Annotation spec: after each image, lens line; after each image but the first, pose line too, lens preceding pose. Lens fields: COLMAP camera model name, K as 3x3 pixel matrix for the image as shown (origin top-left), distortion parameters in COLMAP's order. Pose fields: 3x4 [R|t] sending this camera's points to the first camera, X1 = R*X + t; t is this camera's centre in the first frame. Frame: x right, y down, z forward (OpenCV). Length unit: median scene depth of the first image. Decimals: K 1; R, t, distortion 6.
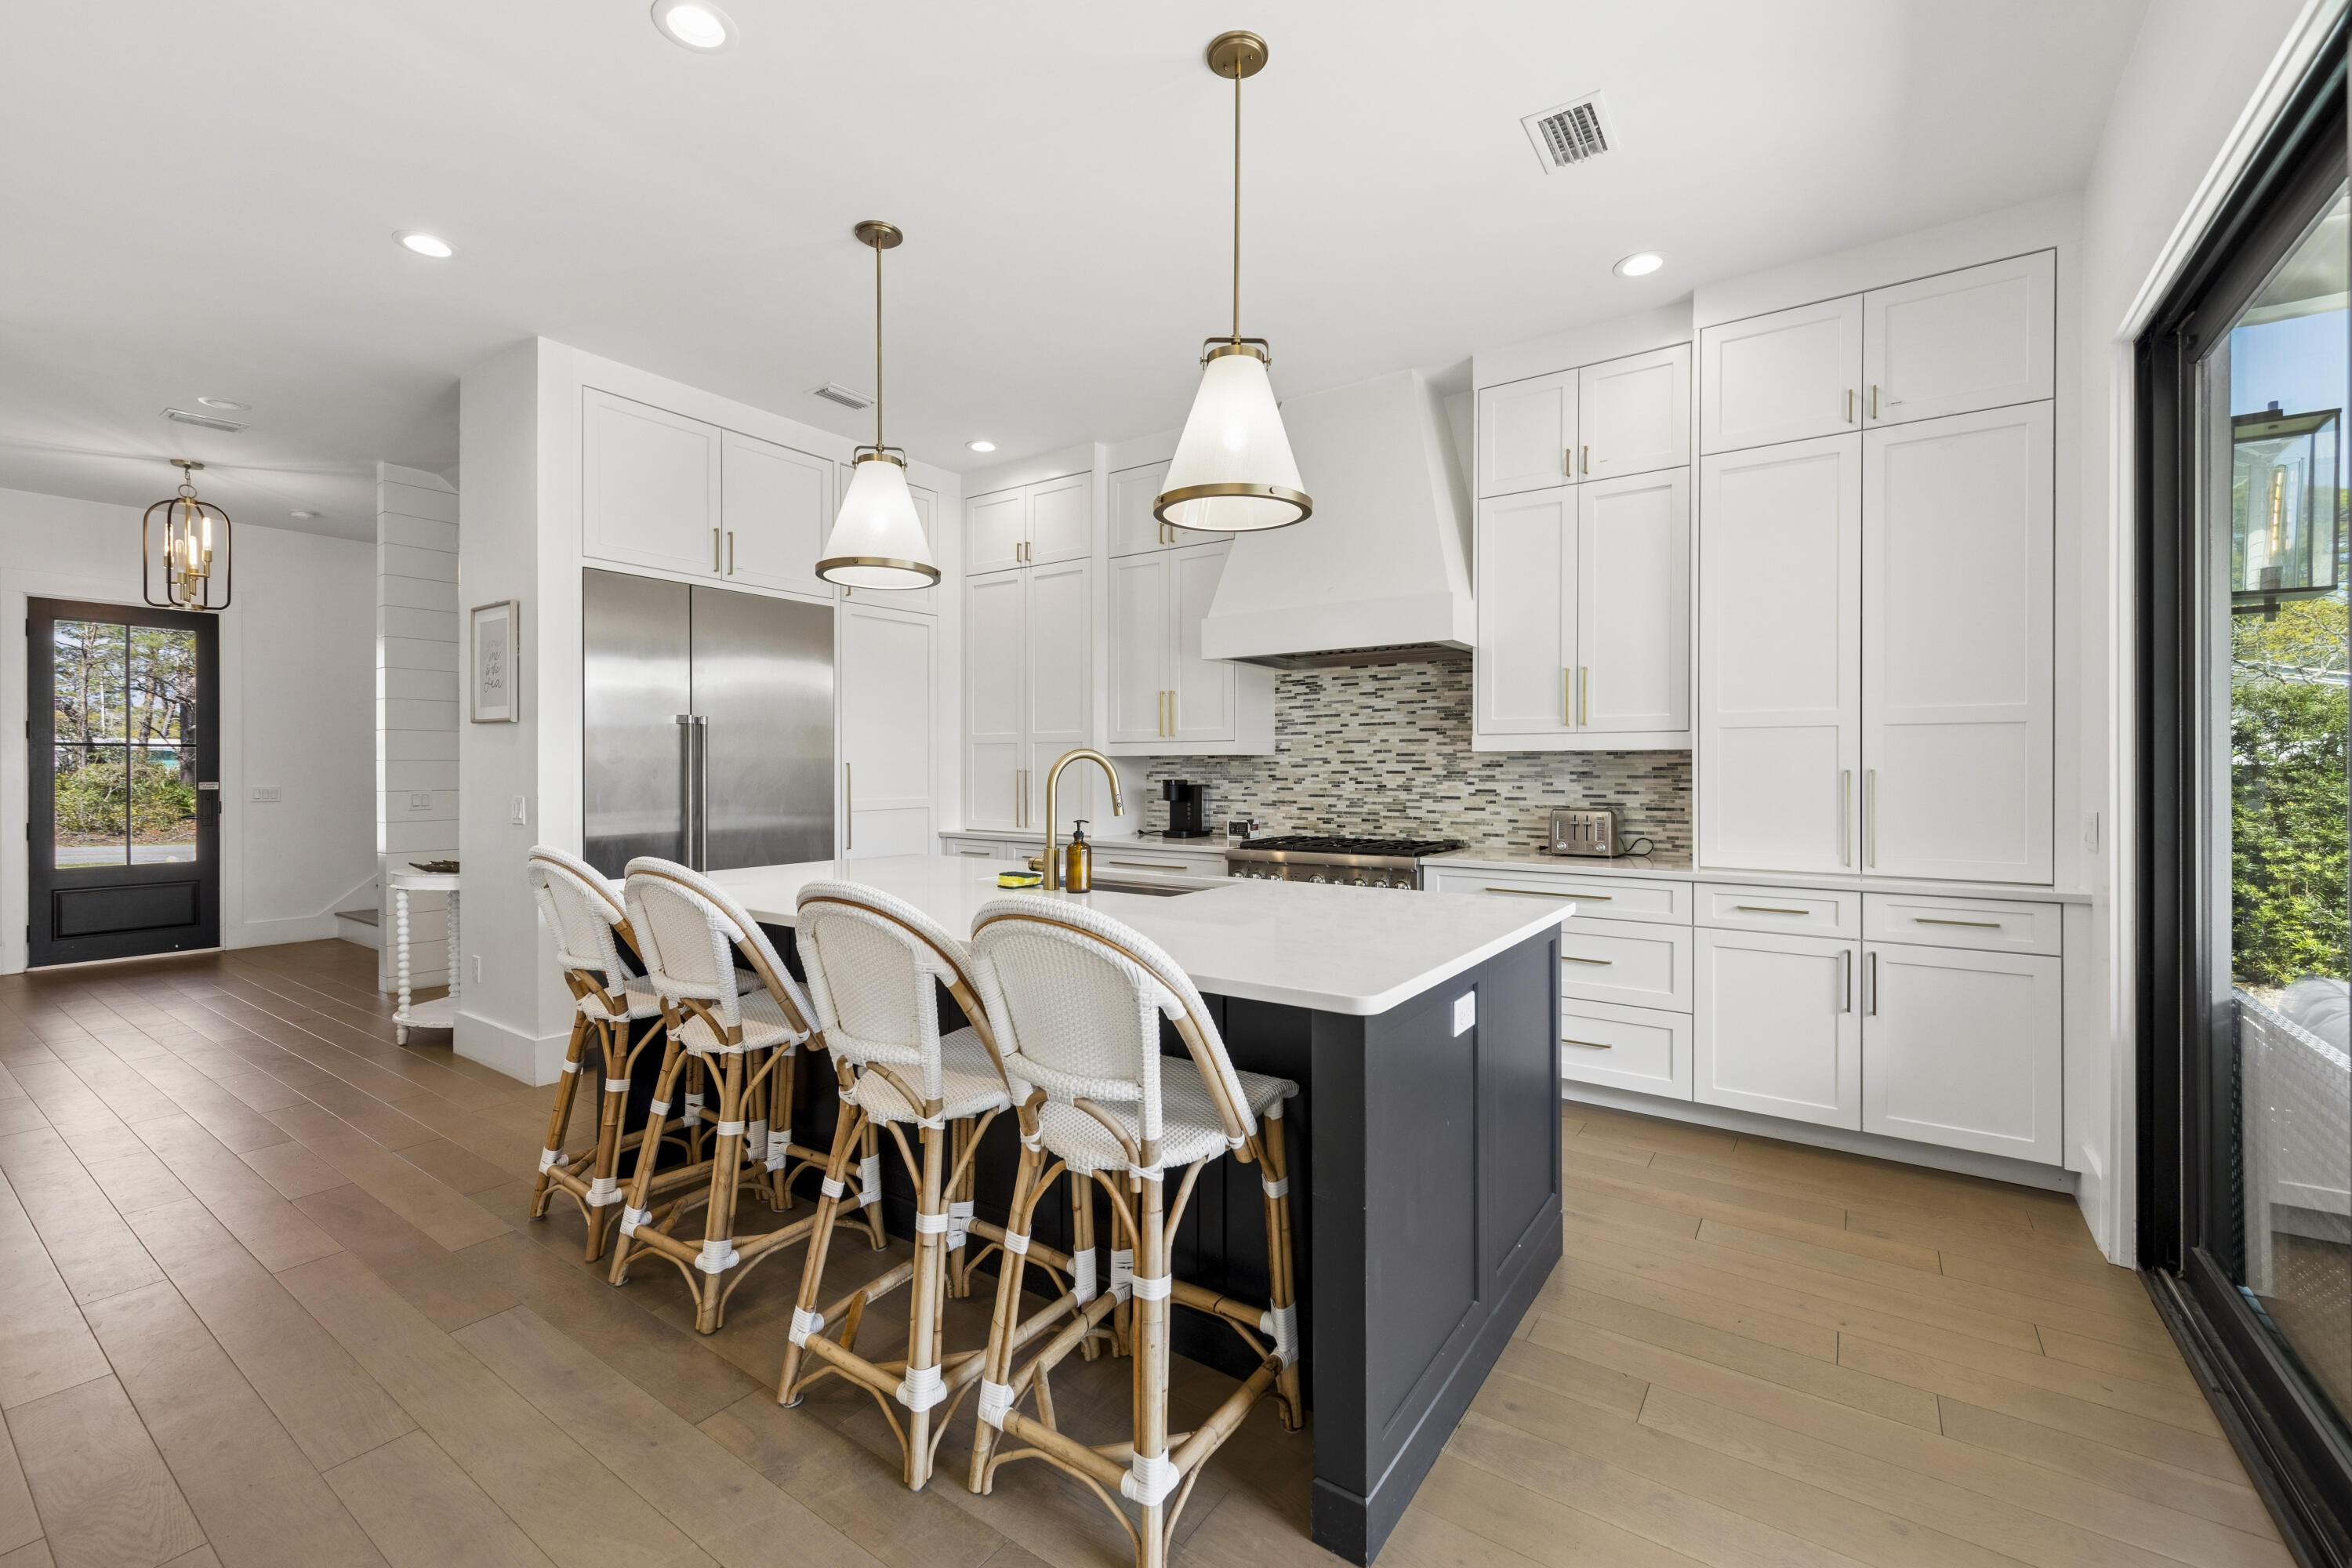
lens RADIAL K [[966.7, 0, 1173.5], [0, 966.7, 768.9], [0, 0, 1]] dist [0.002448, 0.000399]
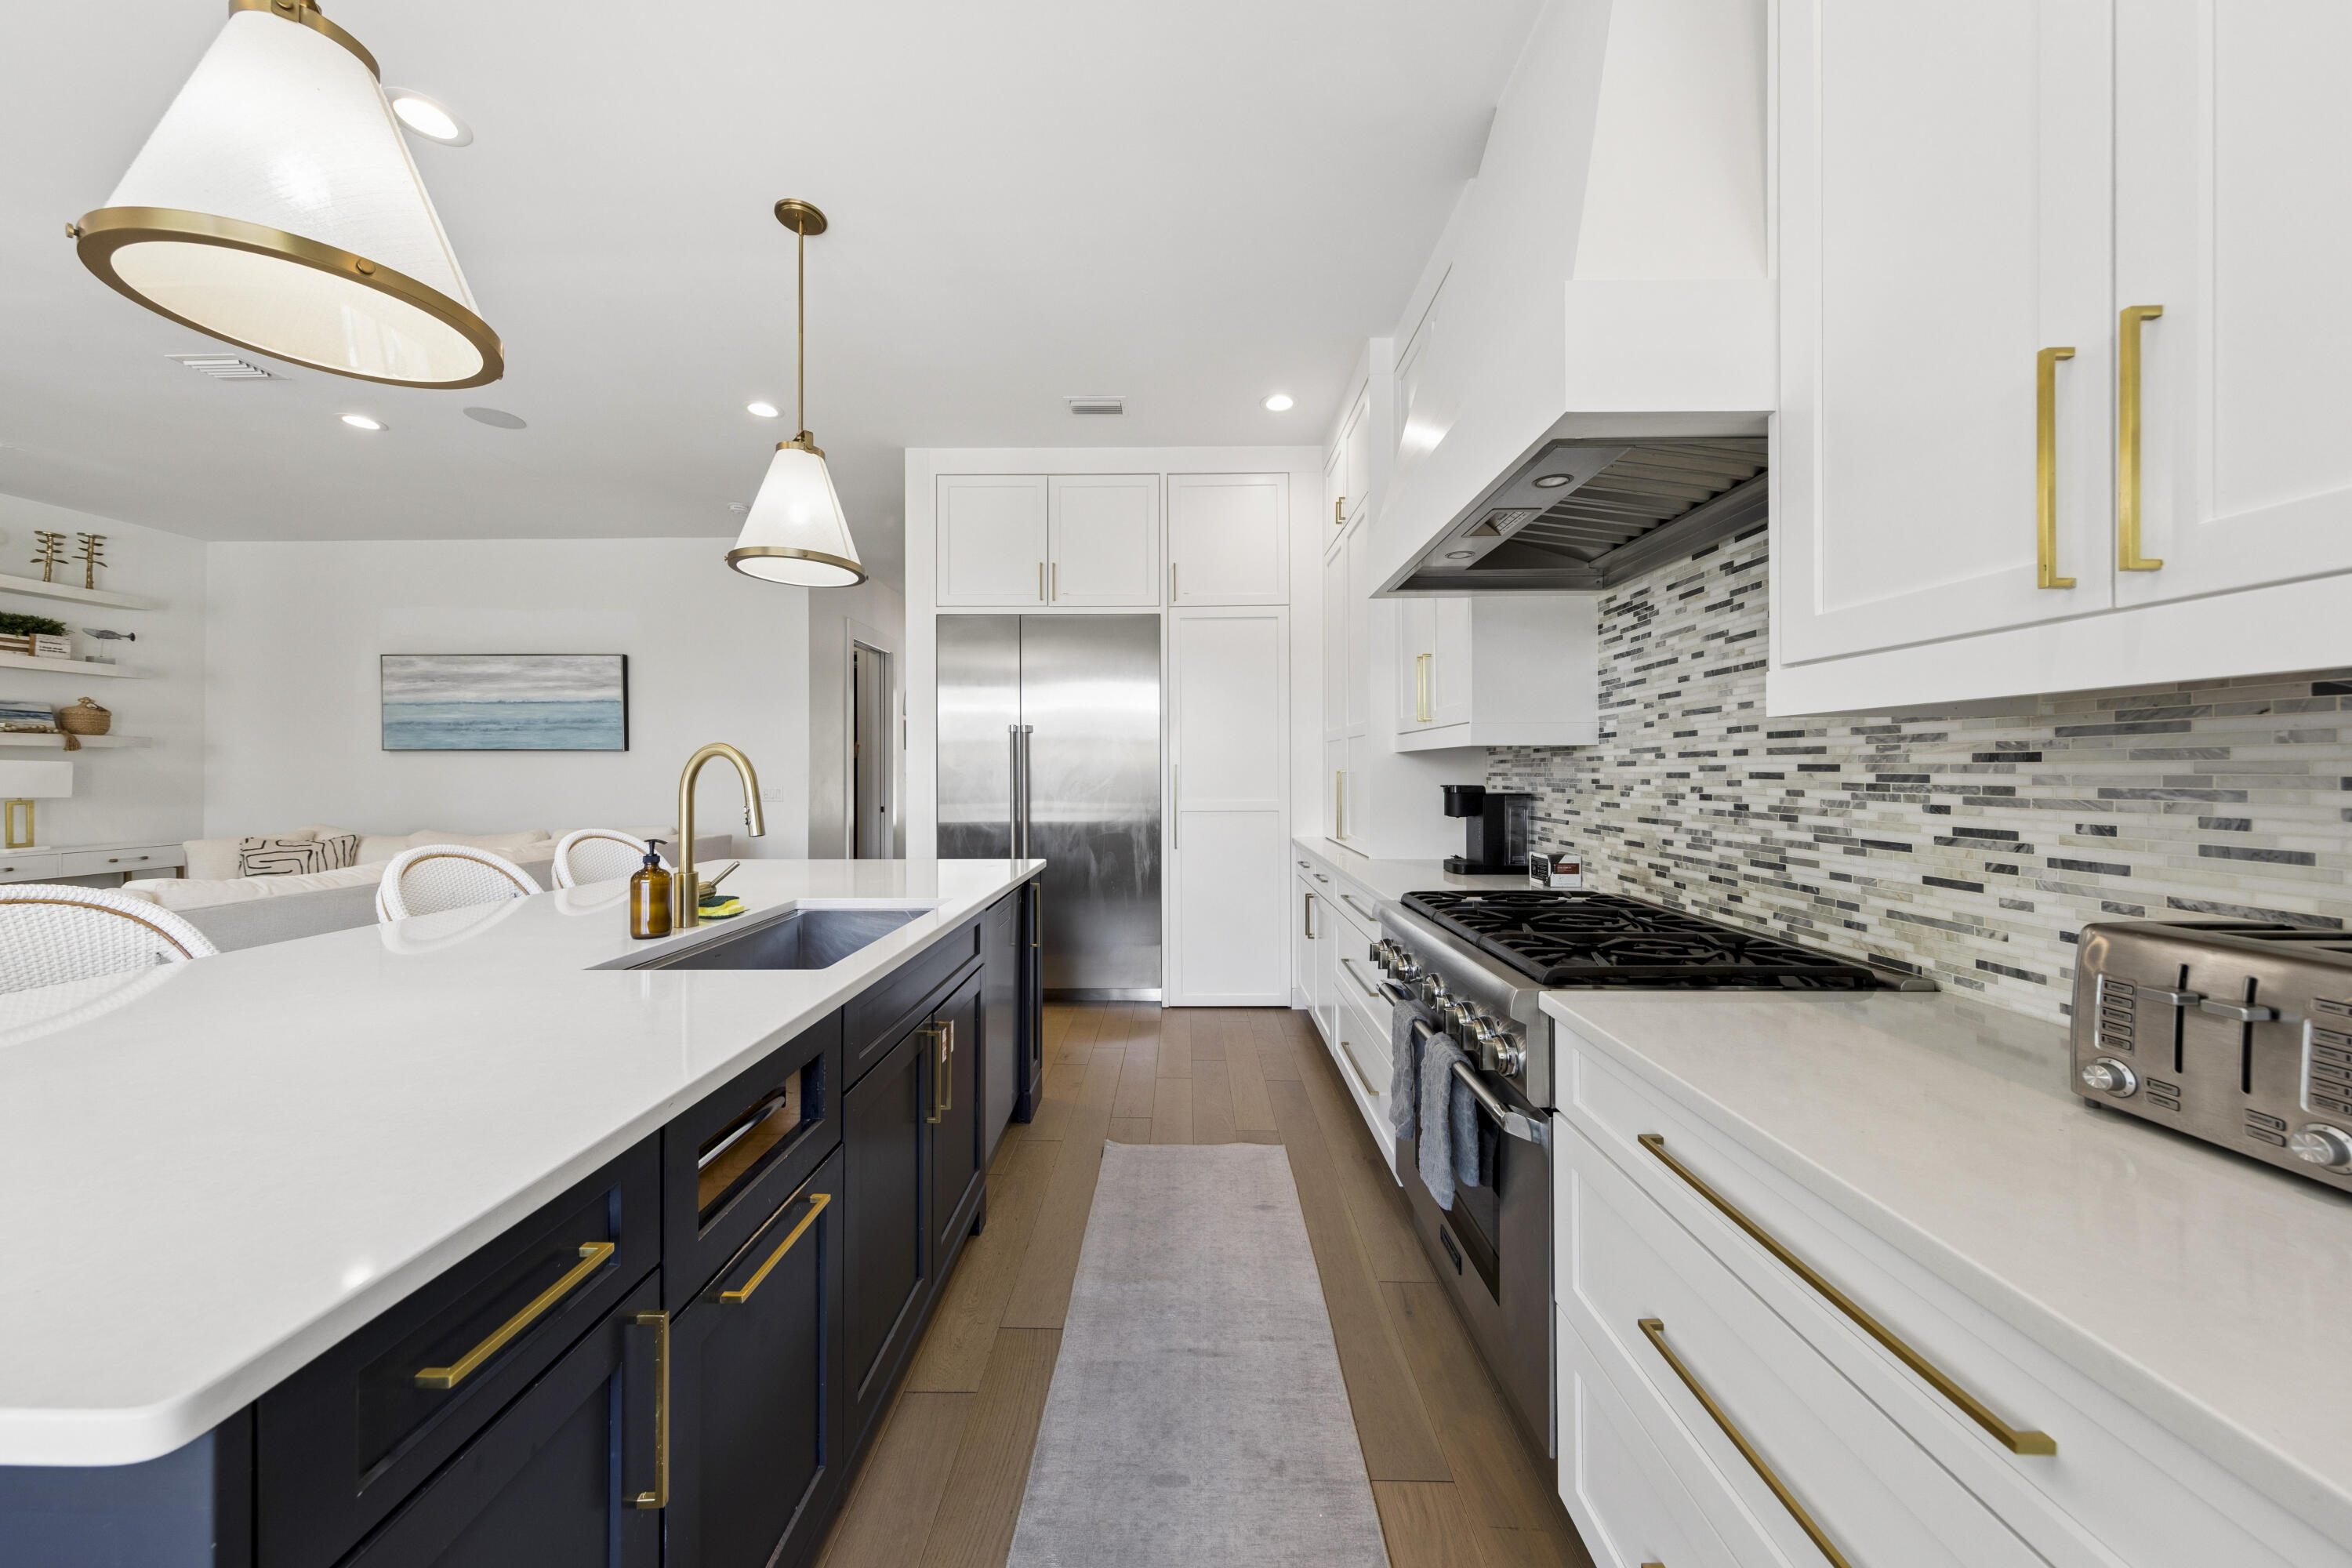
lens RADIAL K [[766.7, 0, 1187.0], [0, 766.7, 770.1], [0, 0, 1]] dist [0.000269, -0.000287]
pose [[0.574089, -0.002610, -0.818788, 0.356981], [0.003940, 0.999992, -0.000425, -0.000031], [0.818783, -0.002982, 0.574095, 0.584002]]
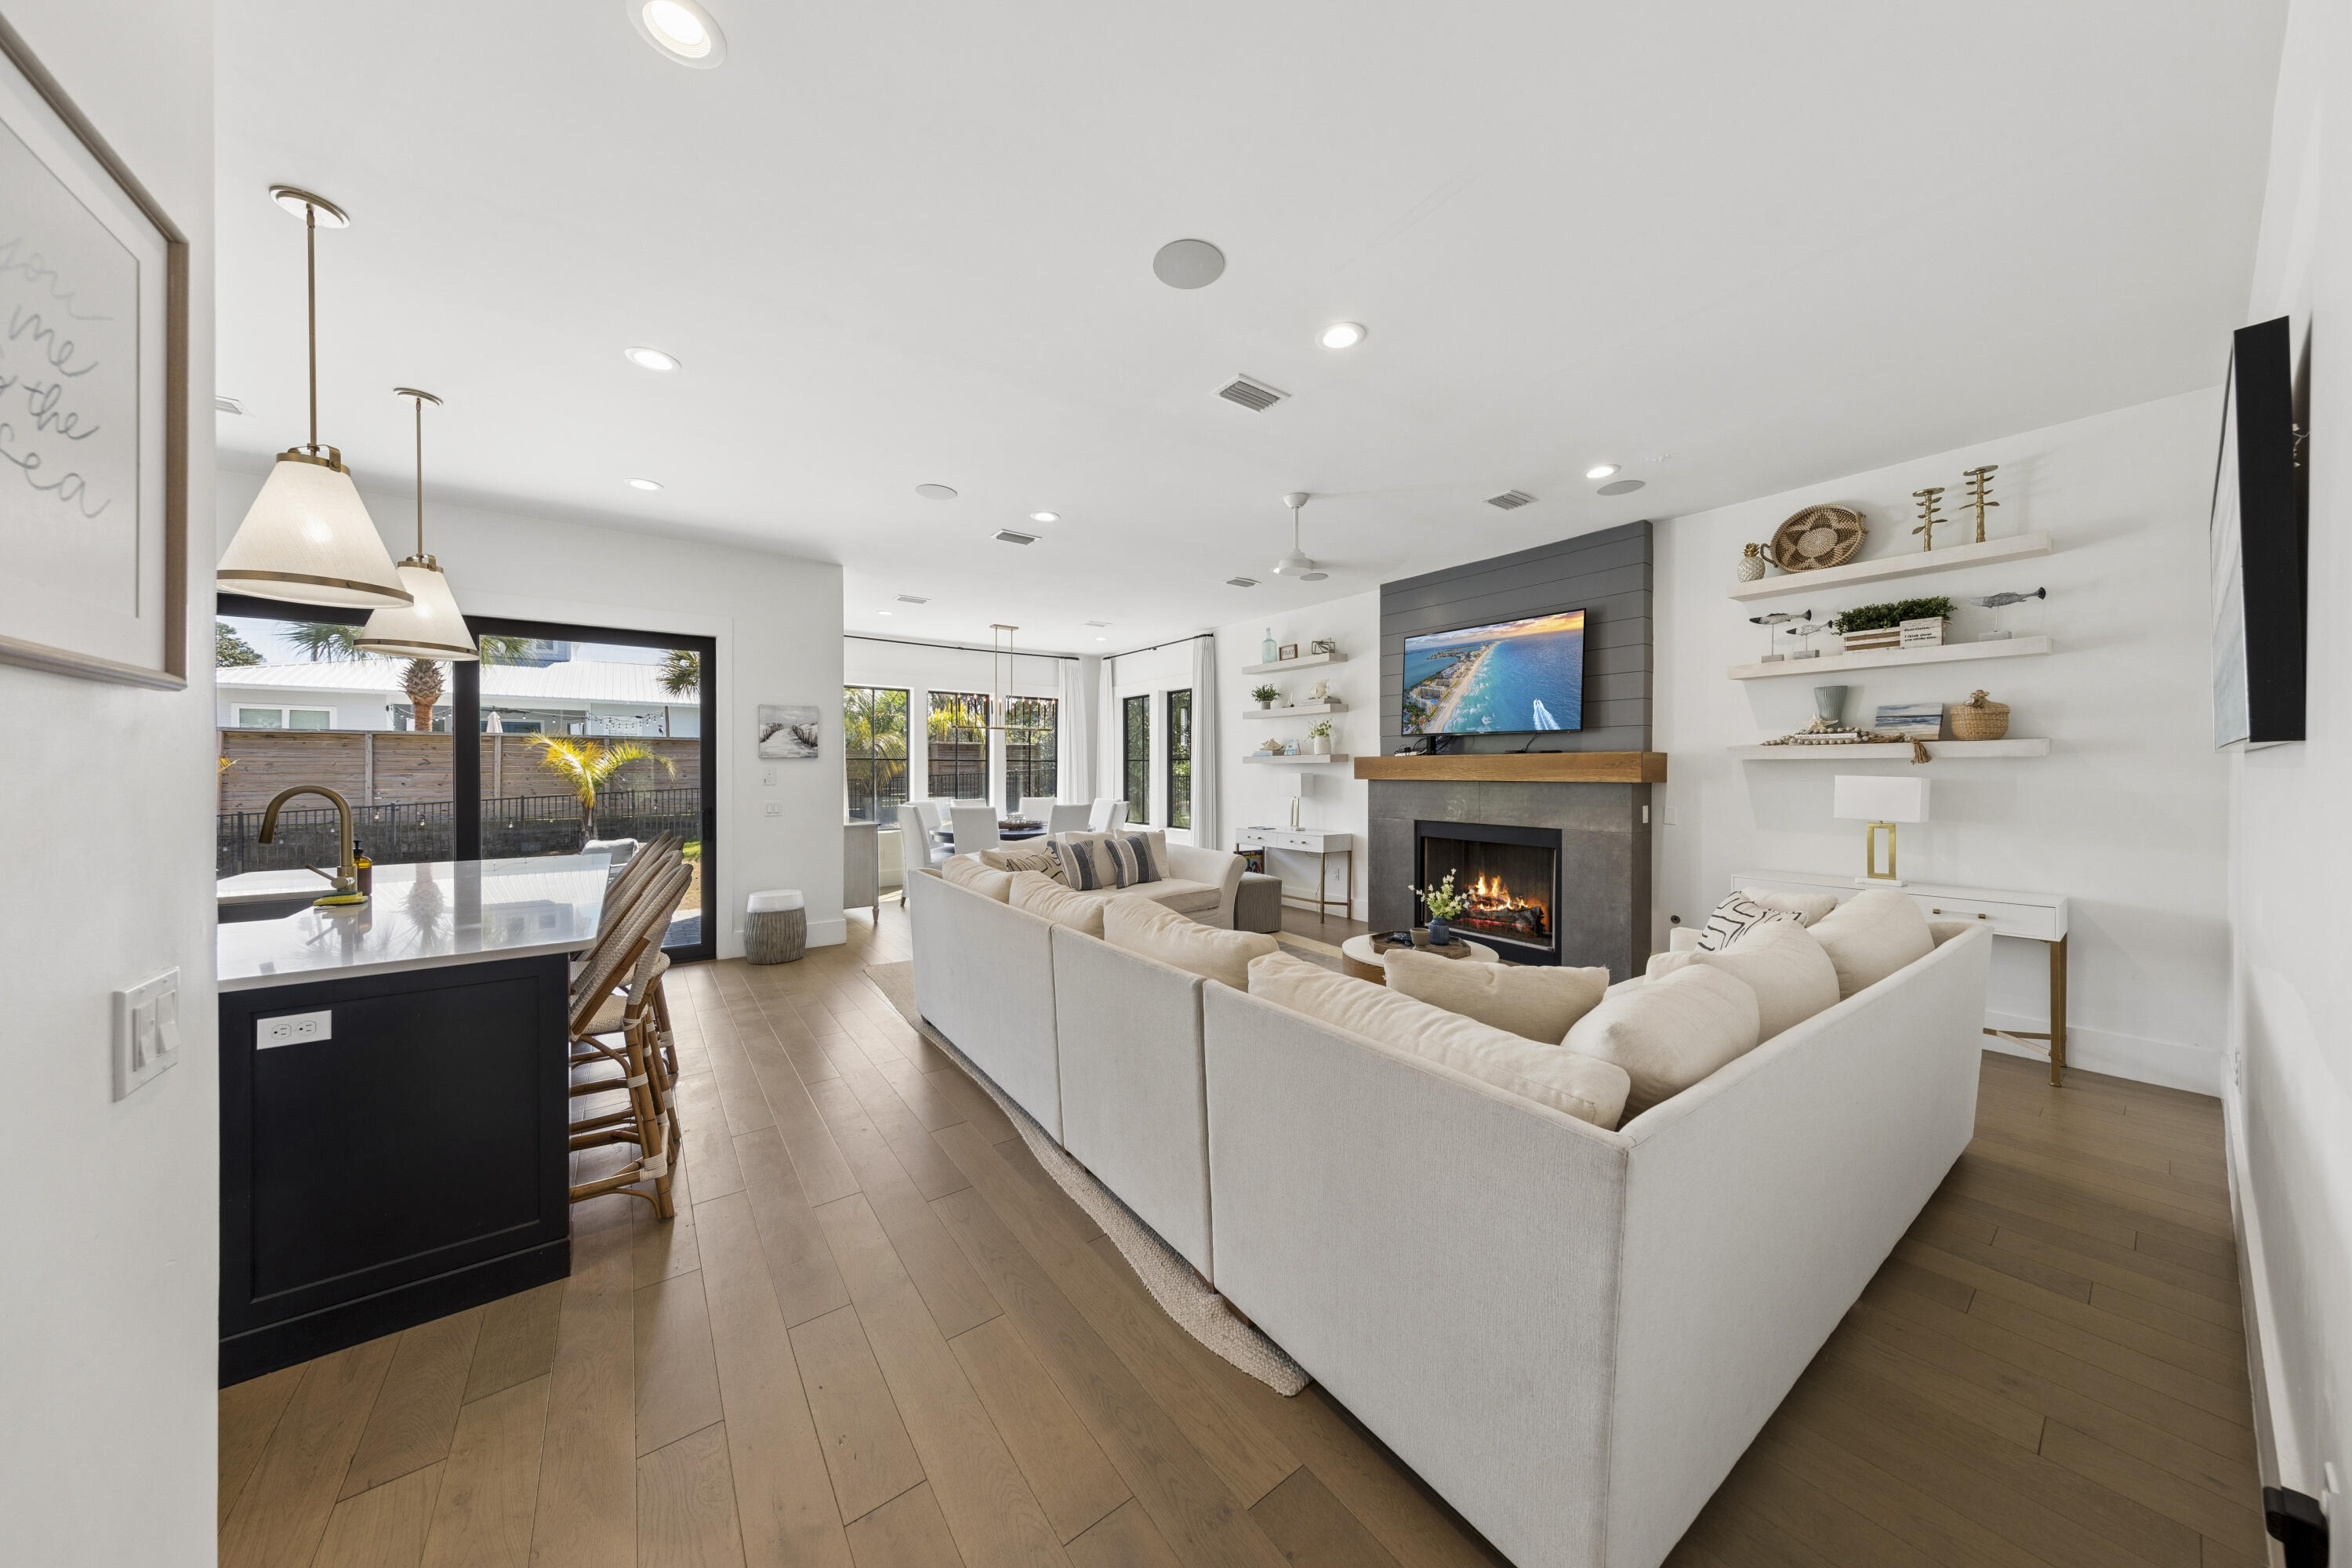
lens RADIAL K [[737.6, 0, 1175.6], [0, 737.6, 772.6], [0, 0, 1]] dist [0.010104, -0.002274]
pose [[-0.949235, -0.000394, 0.314567, -0.835436], [0.000024, 0.999999, 0.001324, -0.023417], [-0.314567, 0.001265, -0.949234, 0.931016]]
